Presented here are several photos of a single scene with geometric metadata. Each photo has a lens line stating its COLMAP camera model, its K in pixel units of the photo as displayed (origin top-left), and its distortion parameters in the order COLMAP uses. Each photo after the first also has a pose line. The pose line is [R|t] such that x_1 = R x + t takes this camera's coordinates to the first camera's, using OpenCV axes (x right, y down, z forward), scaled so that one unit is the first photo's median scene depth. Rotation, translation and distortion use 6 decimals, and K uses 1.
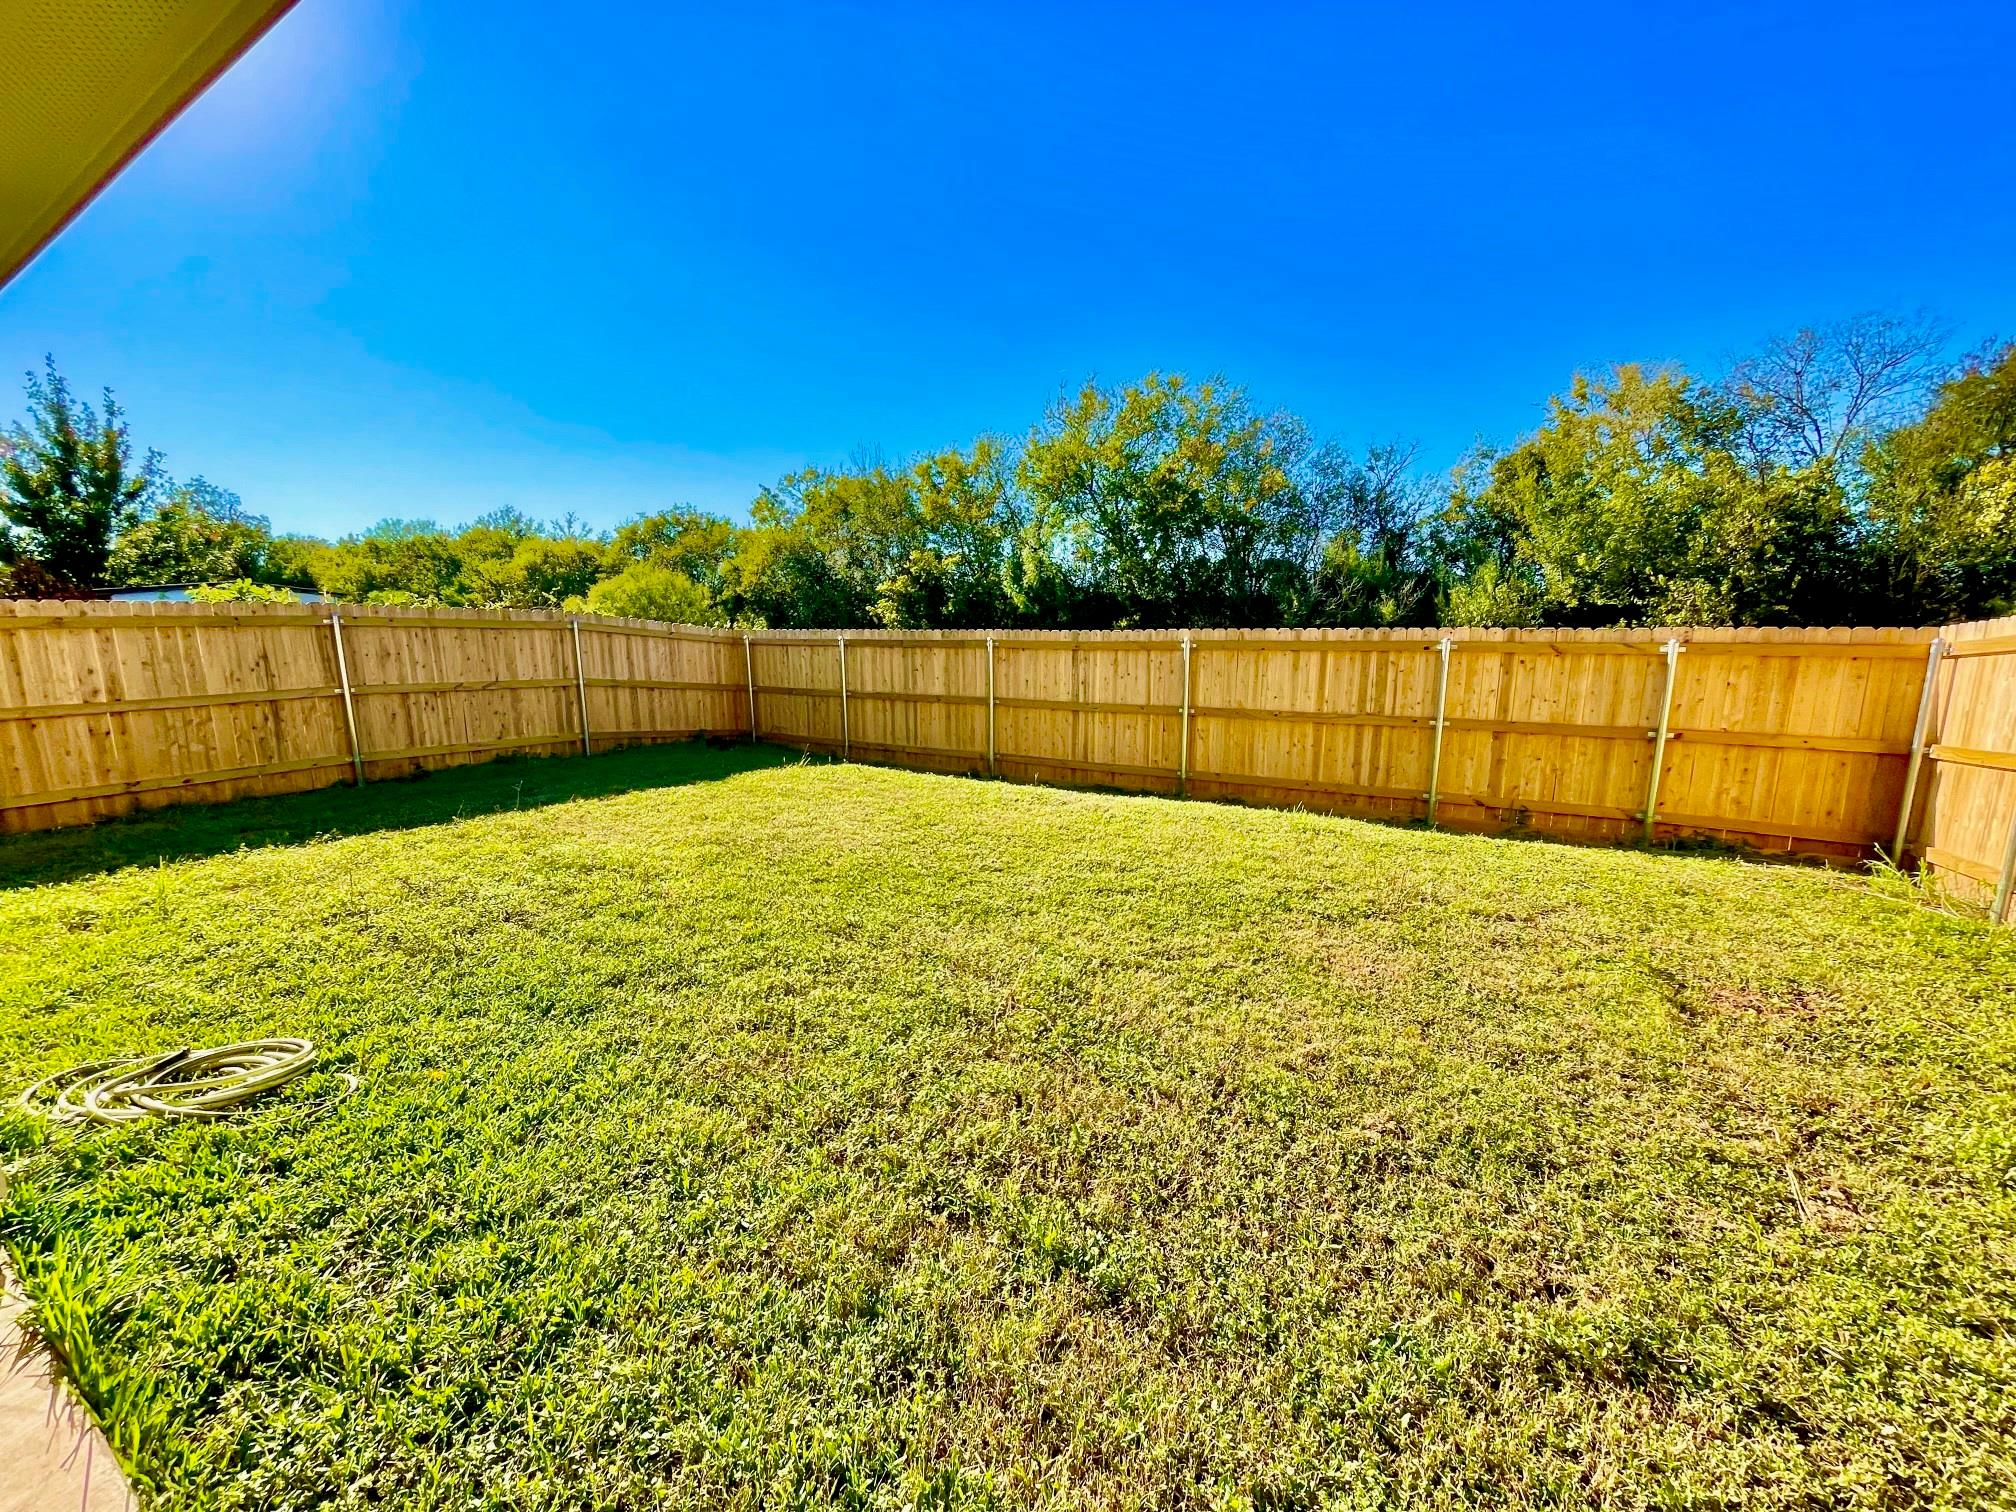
lens RADIAL K [[817.2, 0, 1002.1], [0, 817.2, 757.9], [0, 0, 1]] dist [-0.003098, 0.000337]
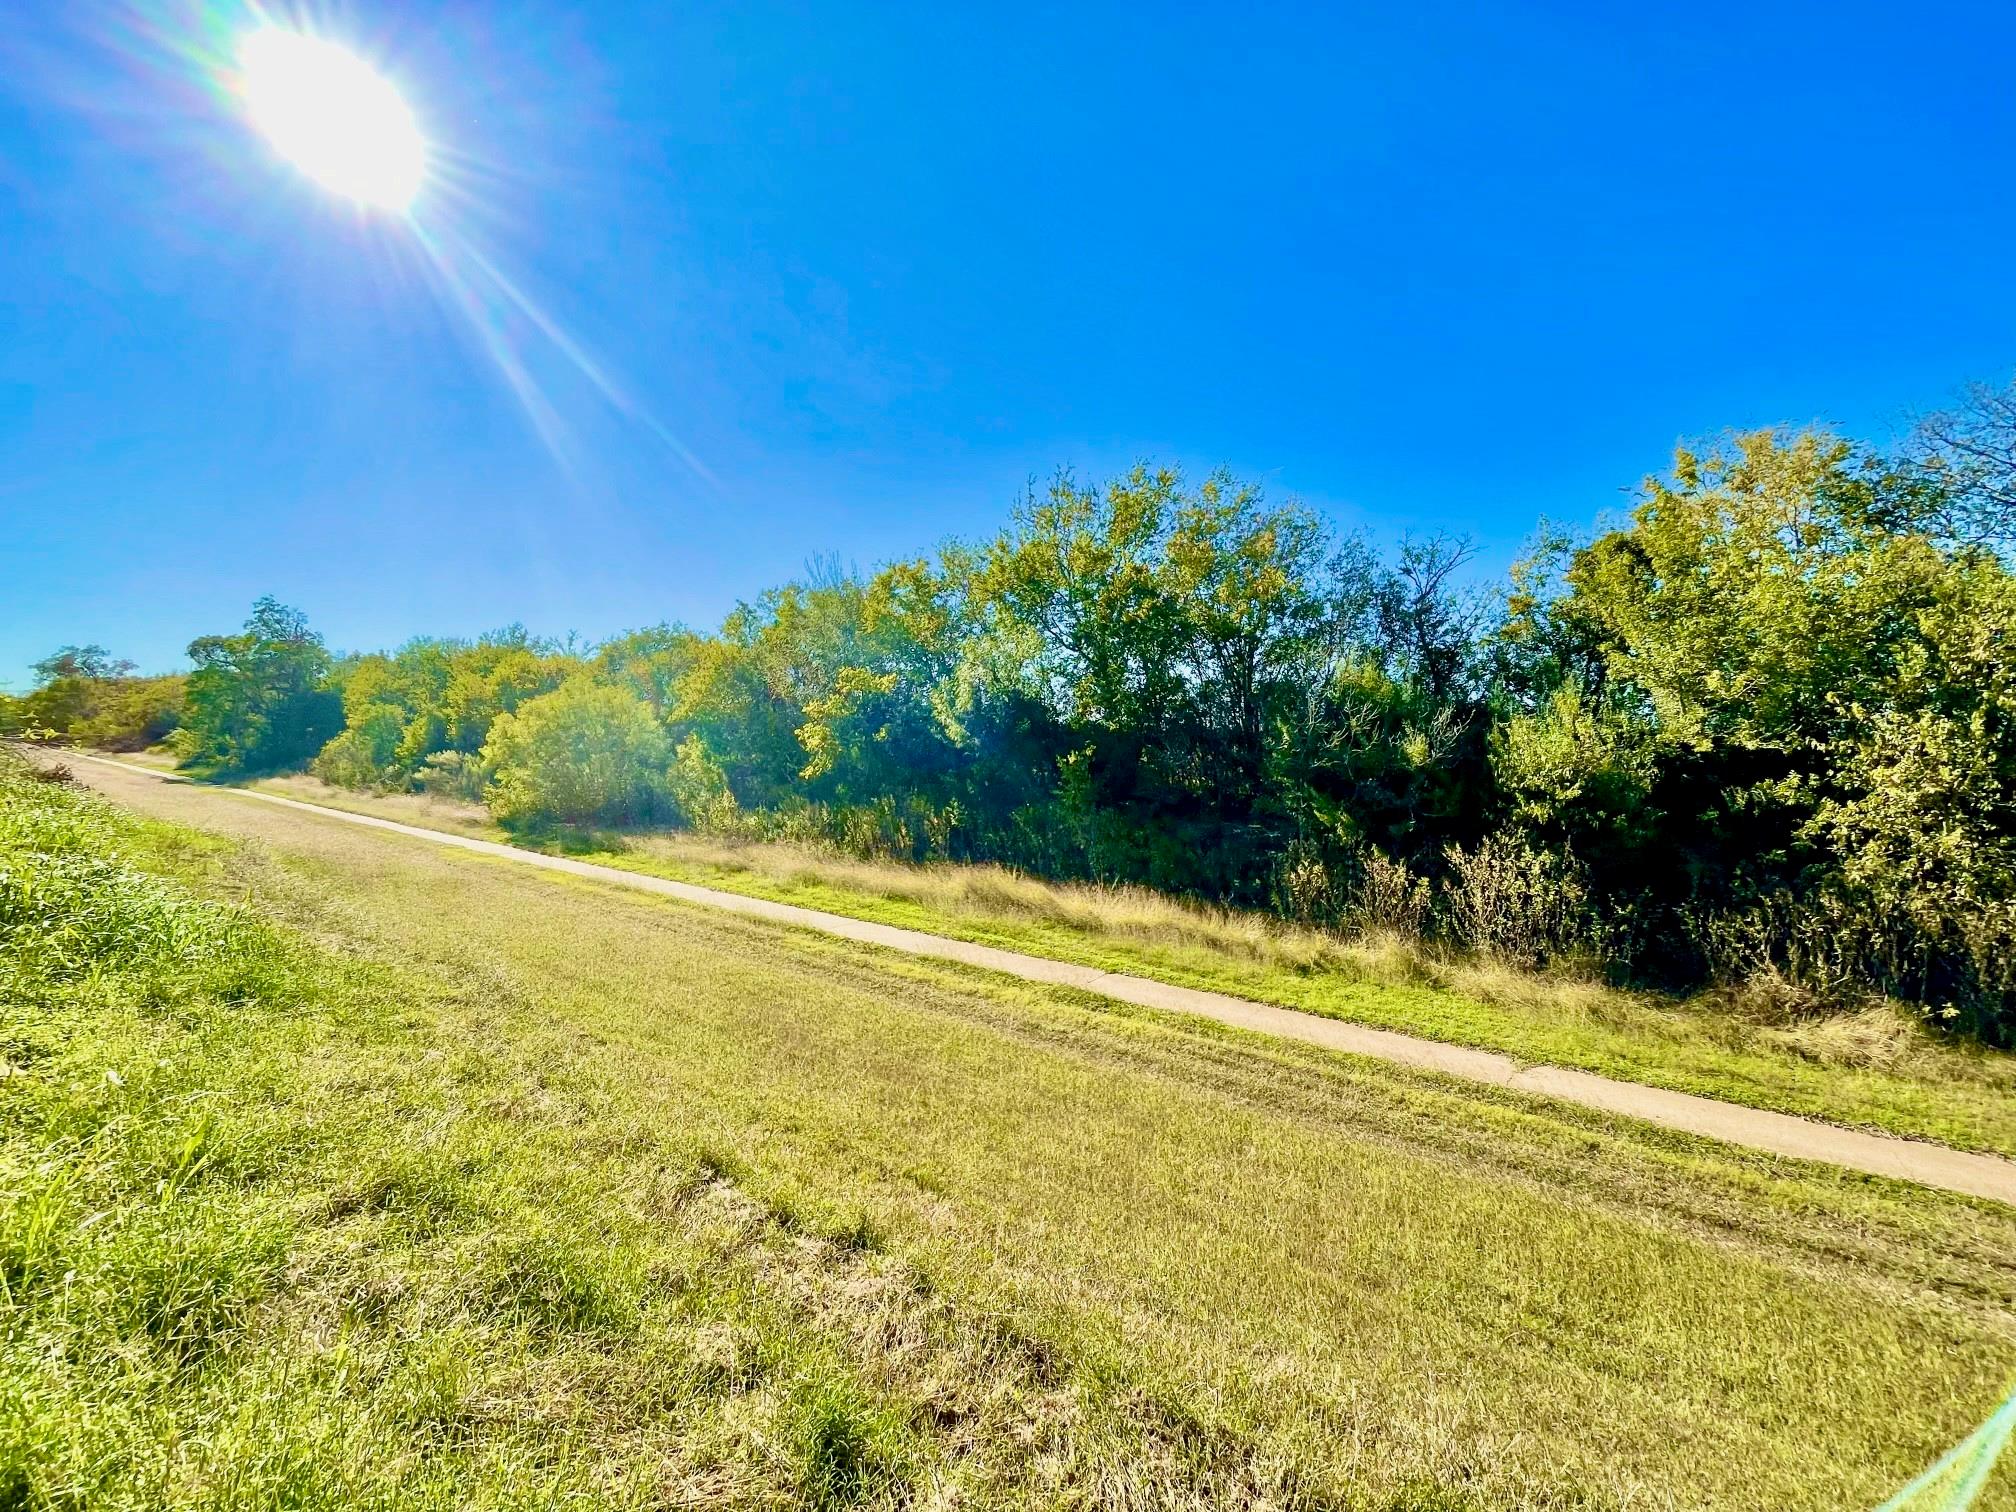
lens RADIAL K [[817.2, 0, 1002.1], [0, 817.2, 757.9], [0, 0, 1]] dist [-0.003098, 0.000337]
pose [[0.994578, 0.026864, -0.100465, 0.176339], [-0.042455, 0.986776, -0.156432, -0.046377], [0.094934, 0.159849, 0.982566, 0.262220]]
